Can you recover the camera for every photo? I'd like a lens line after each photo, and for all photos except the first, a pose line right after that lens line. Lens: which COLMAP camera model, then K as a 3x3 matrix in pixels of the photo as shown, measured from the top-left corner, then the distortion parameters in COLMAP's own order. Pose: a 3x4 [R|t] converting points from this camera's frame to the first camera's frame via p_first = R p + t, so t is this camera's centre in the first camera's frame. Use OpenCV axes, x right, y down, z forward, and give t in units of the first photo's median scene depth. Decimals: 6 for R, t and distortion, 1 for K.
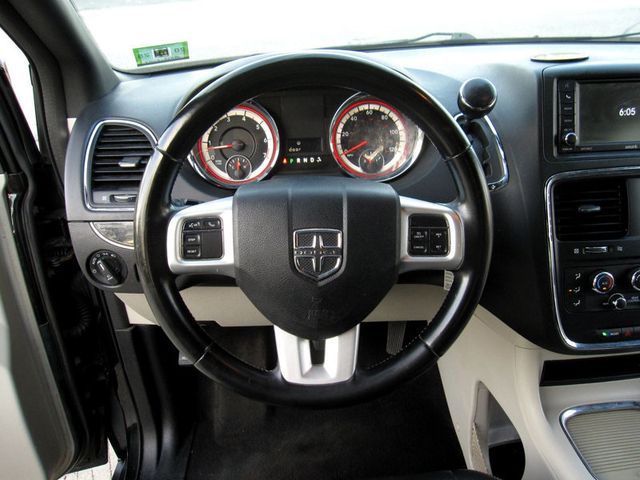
lens RADIAL K [[493.1, 0, 320.0], [0, 493.1, 240.0], [0, 0, 1]] dist [-0.044046, 0.007184]
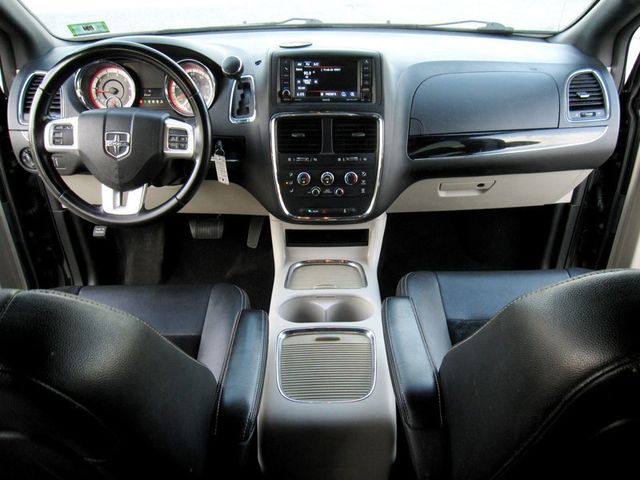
lens RADIAL K [[493.1, 0, 320.0], [0, 493.1, 240.0], [0, 0, 1]] dist [-0.044046, 0.007184]
pose [[0.997868, 0.059265, -0.027322, 0.648230], [-0.057230, 0.995899, 0.070069, 0.165358], [0.031363, -0.068356, 0.997168, -0.702462]]
